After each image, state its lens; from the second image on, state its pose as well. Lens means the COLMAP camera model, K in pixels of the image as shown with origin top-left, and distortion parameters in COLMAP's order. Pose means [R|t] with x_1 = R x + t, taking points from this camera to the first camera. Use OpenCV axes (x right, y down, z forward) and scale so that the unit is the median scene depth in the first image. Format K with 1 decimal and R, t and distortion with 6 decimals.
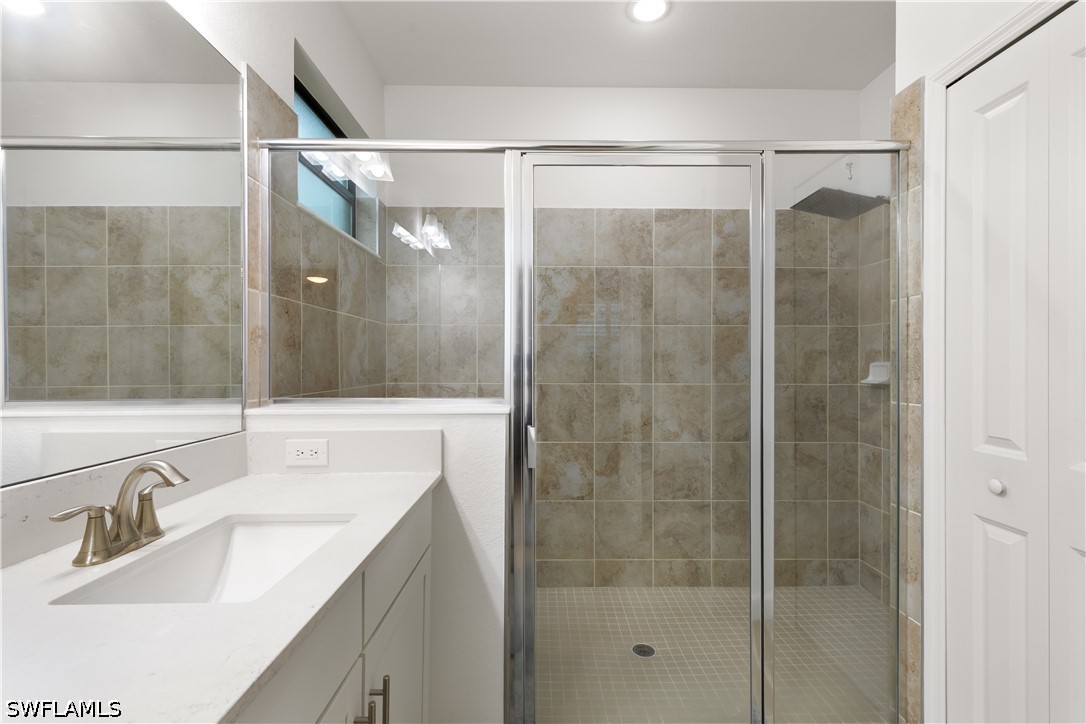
lens RADIAL K [[495.5, 0, 543.0], [0, 495.5, 362.0], [0, 0, 1]] dist [0.017661, 0.000013]
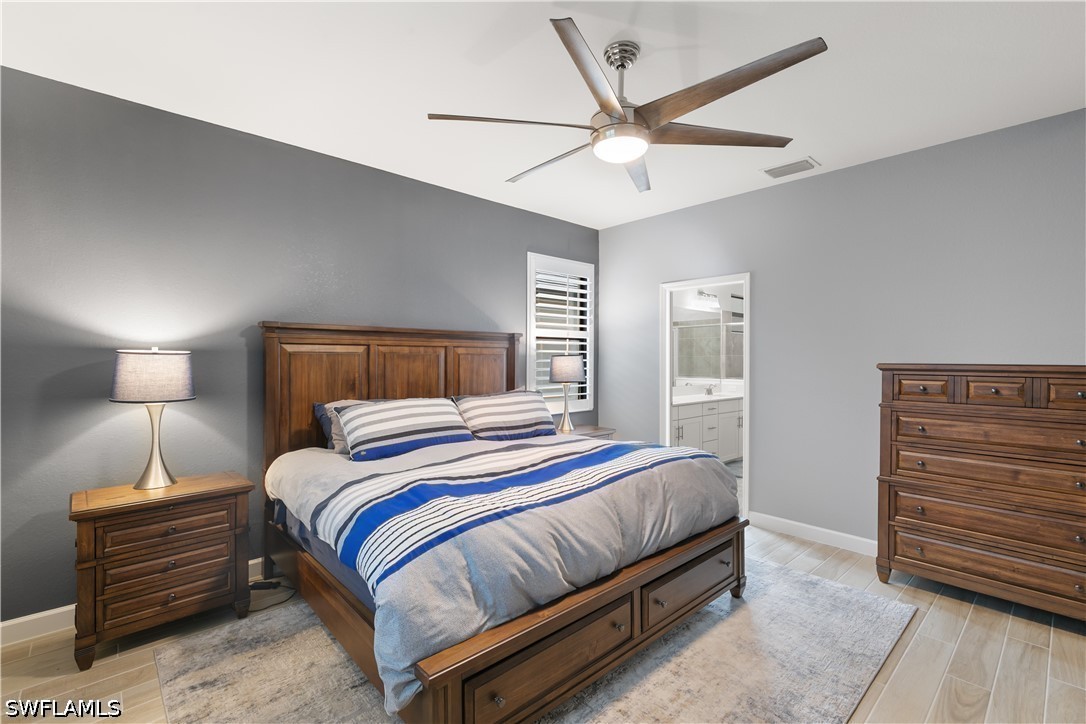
lens RADIAL K [[488.2, 0, 544.3], [0, 488.2, 358.2], [0, 0, 1]] dist [0.000416, -0.000143]
pose [[0.674400, 0.002906, -0.738361, 0.921426], [-0.003787, 0.999993, 0.000477, -0.056534], [0.738357, 0.002474, 0.674406, -1.826278]]
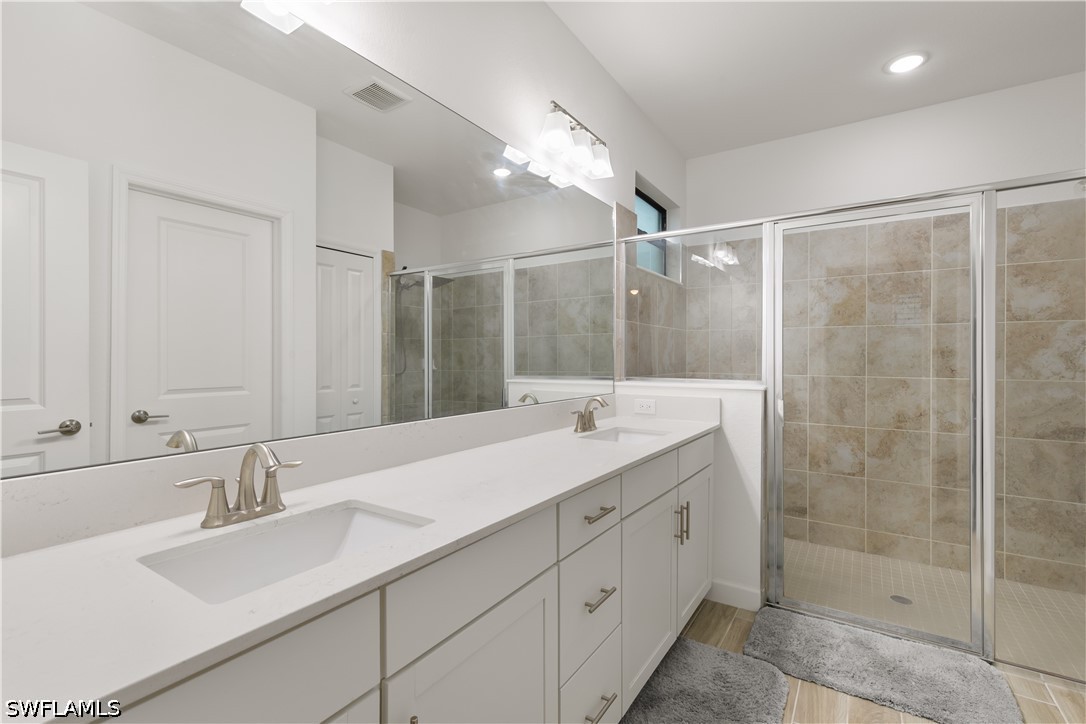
lens RADIAL K [[488.2, 0, 544.3], [0, 488.2, 358.2], [0, 0, 1]] dist [0.000416, -0.000143]
pose [[0.833234, 0.002845, -0.552913, 0.109890], [-0.002003, 0.999996, 0.002127, -0.000128], [0.552917, -0.000665, 0.833236, -0.363615]]
